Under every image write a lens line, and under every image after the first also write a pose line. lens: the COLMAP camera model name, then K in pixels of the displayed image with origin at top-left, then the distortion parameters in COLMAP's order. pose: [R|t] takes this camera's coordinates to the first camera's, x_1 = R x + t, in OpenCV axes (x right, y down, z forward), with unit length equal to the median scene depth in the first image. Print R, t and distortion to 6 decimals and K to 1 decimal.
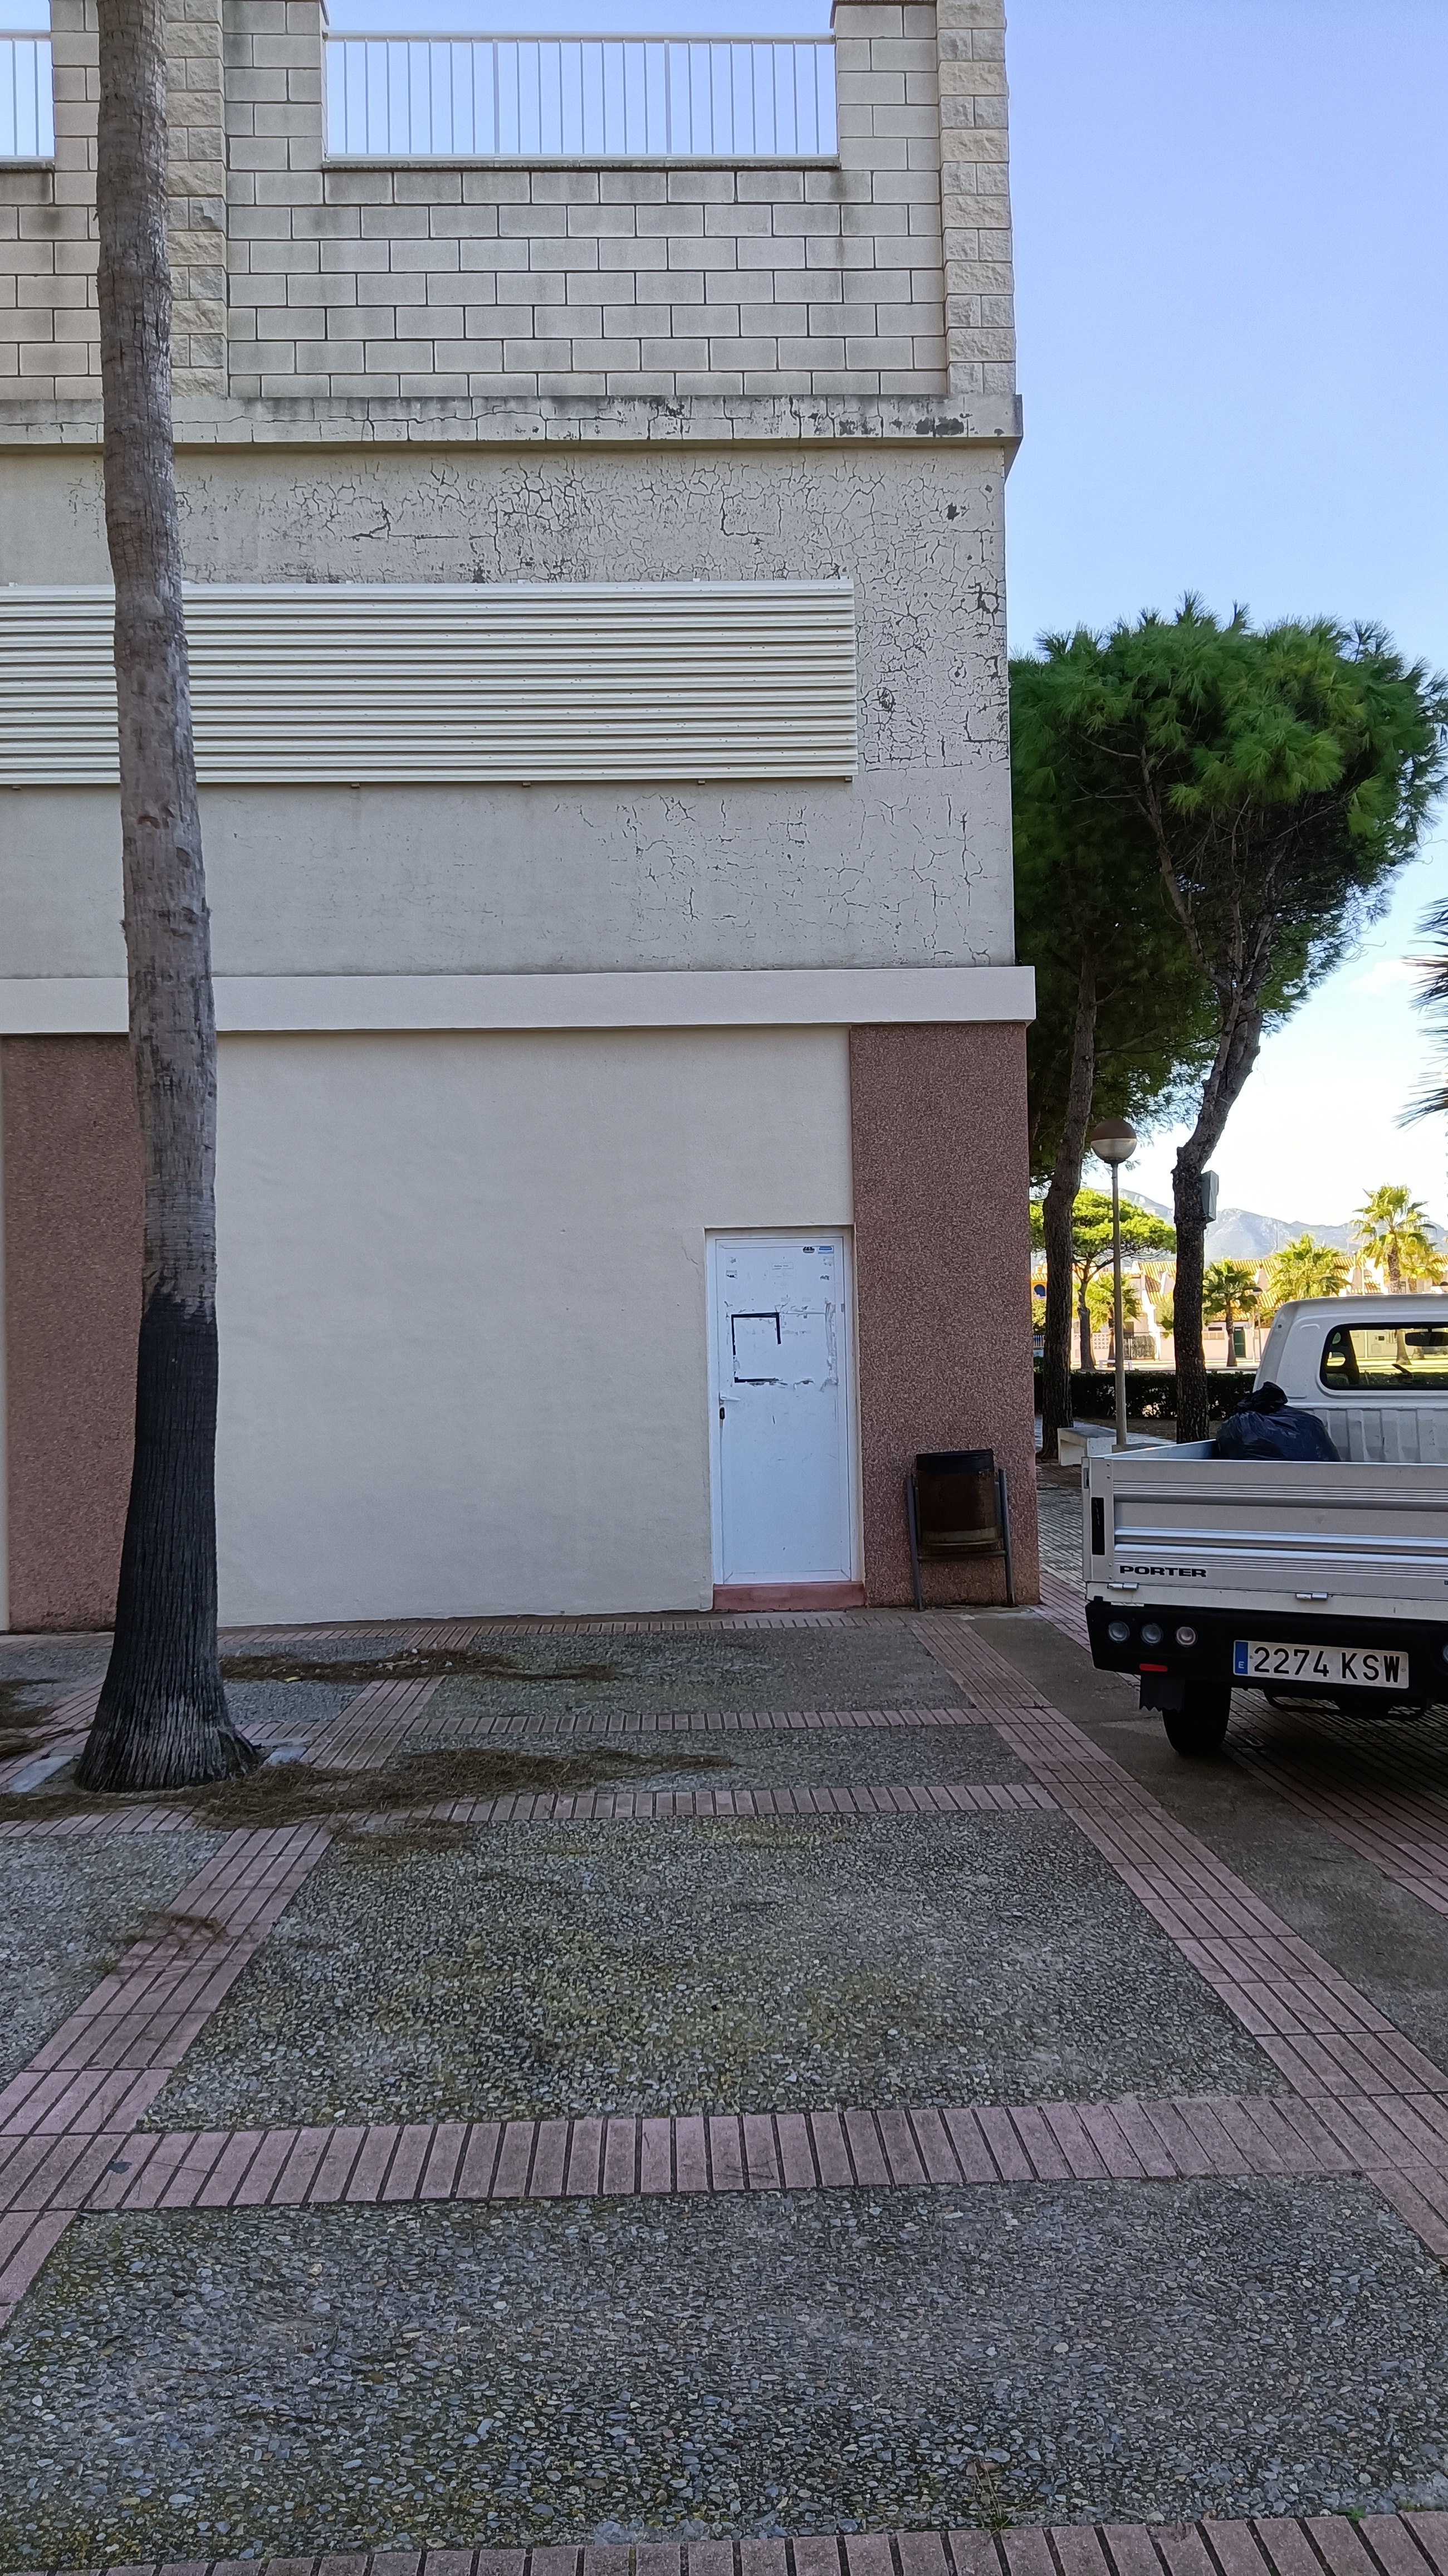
lens RADIAL K [[1852.7, 0, 724.0], [0, 1852.7, 1288.0], [0, 0, 1]] dist [-0.000718, -0.000752]
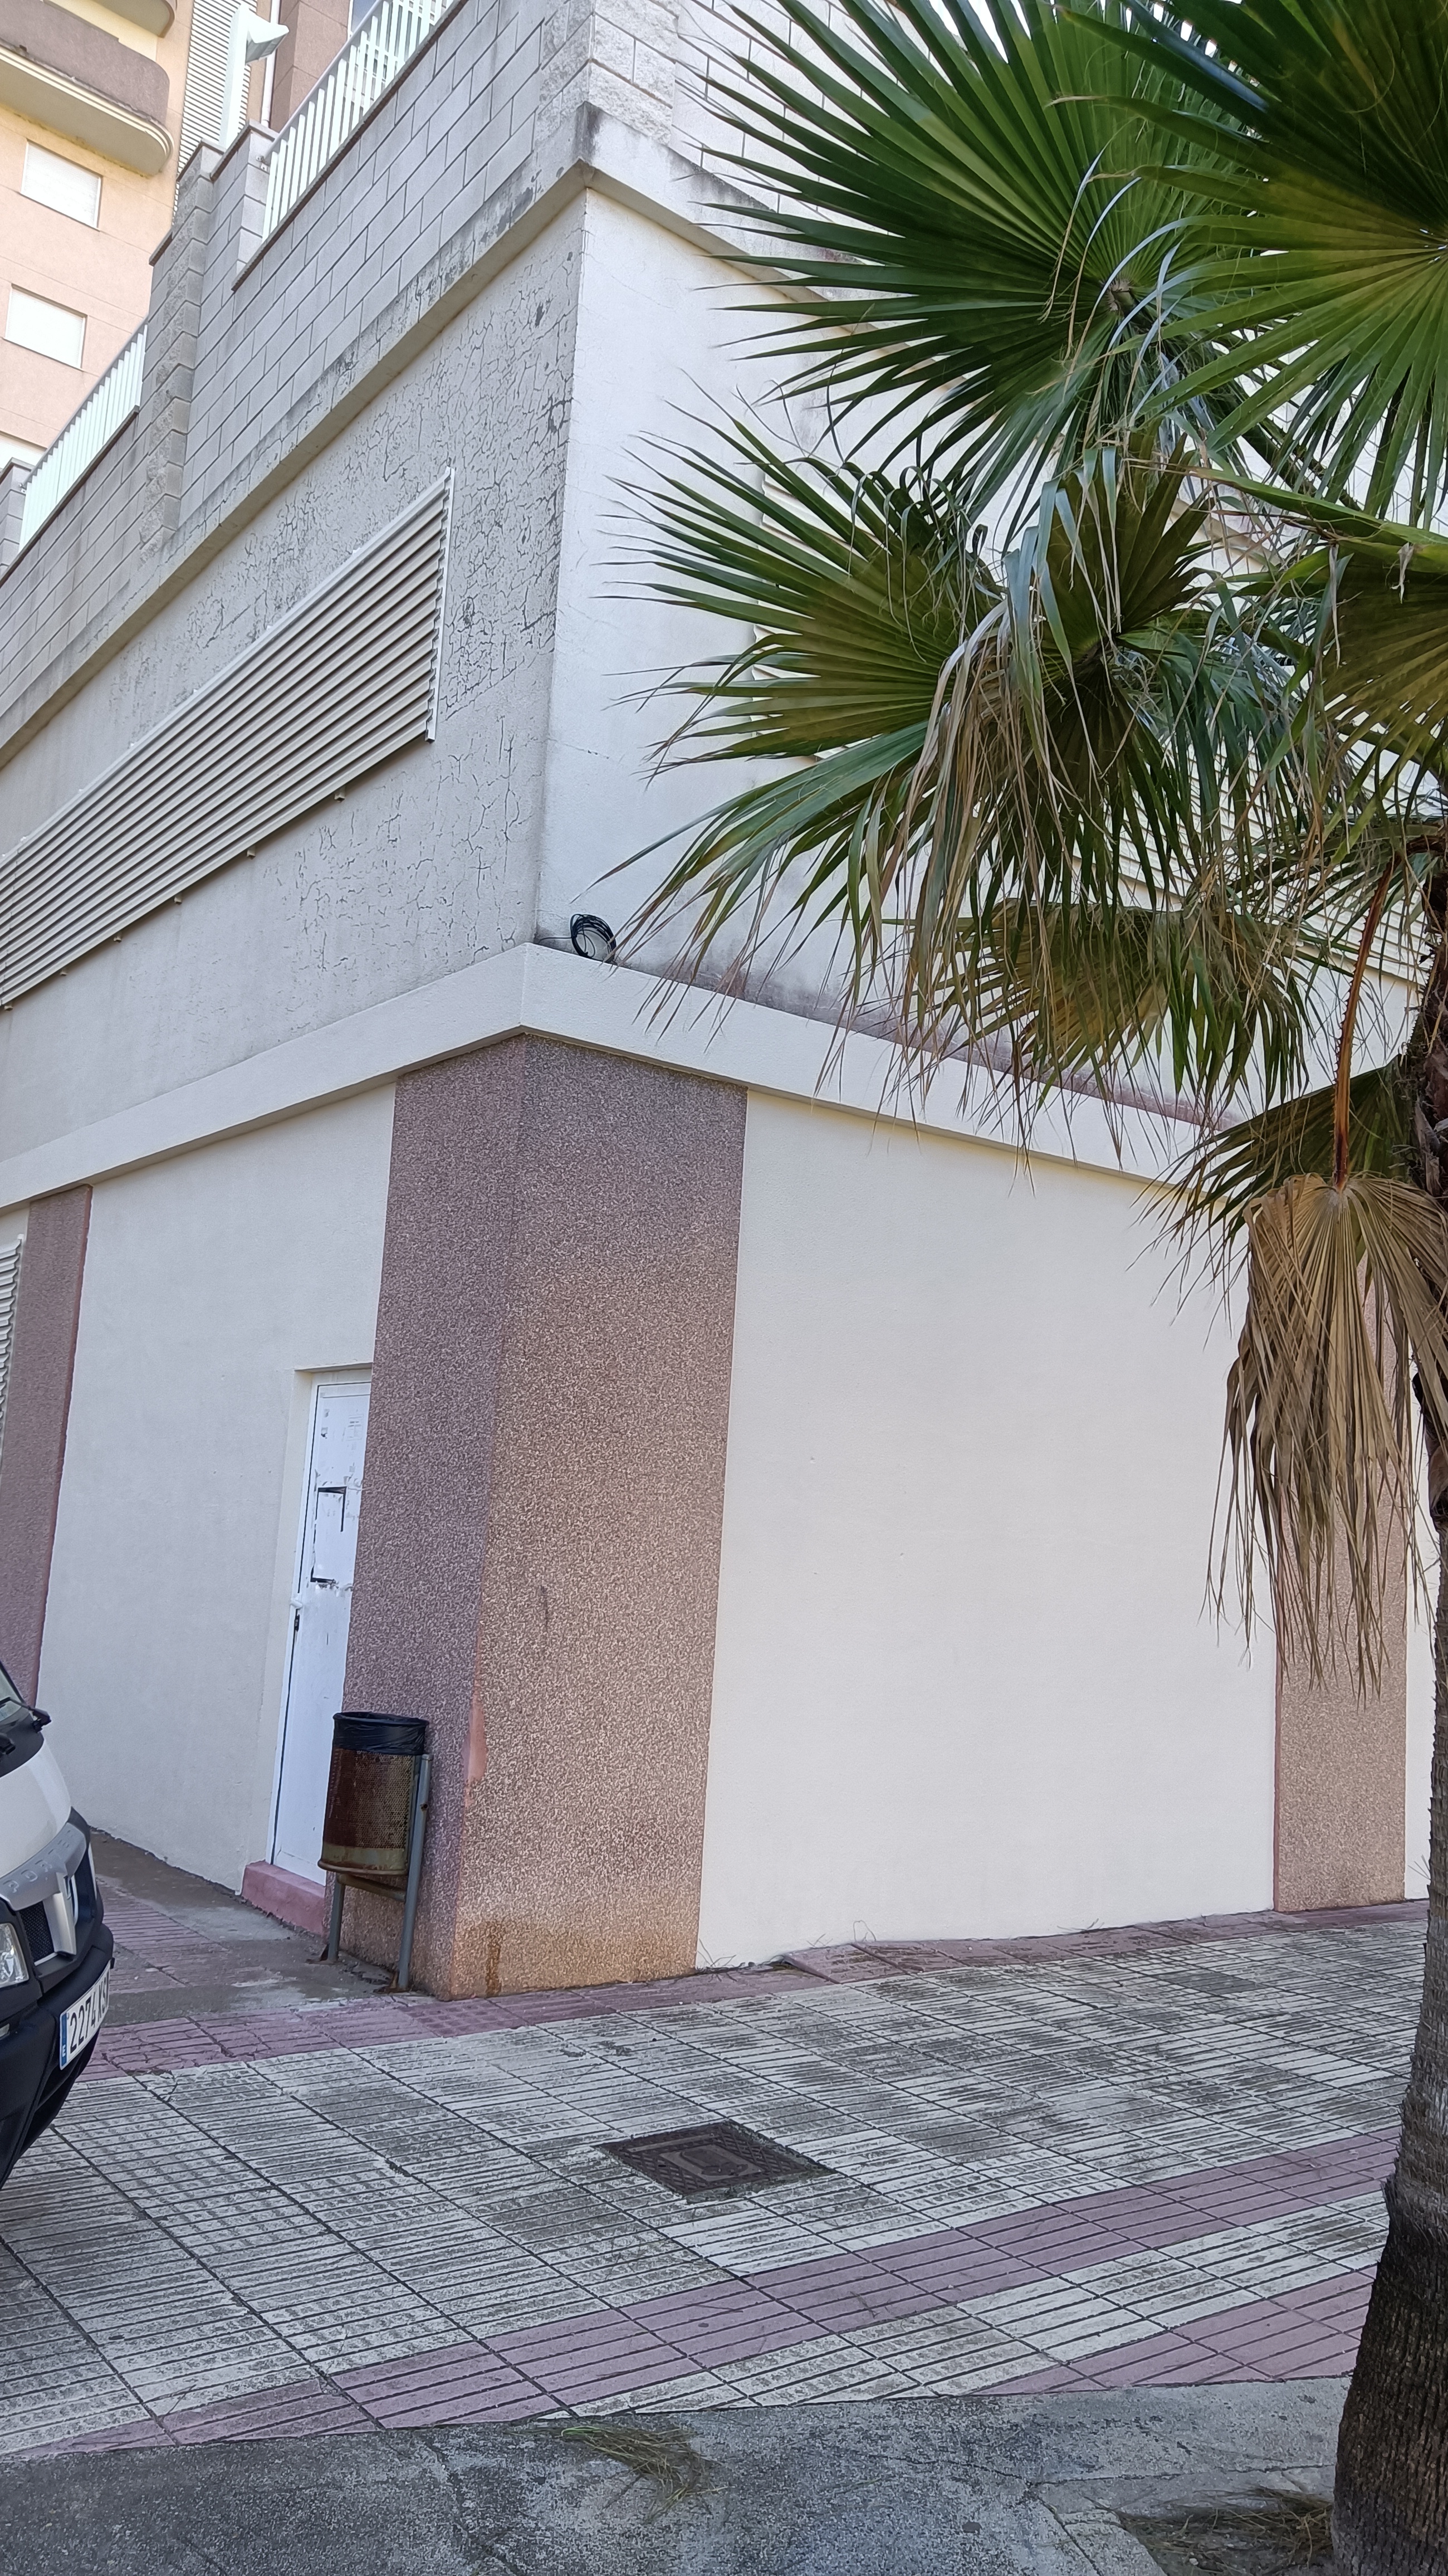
lens RADIAL K [[1852.7, 0, 724.0], [0, 1852.7, 1288.0], [0, 0, 1]] dist [-0.000718, -0.000752]
pose [[0.574130, -0.051189, -0.817163, 0.701279], [-0.055559, 0.993308, -0.101258, 0.001100], [0.816877, 0.103536, 0.567444, 0.708529]]
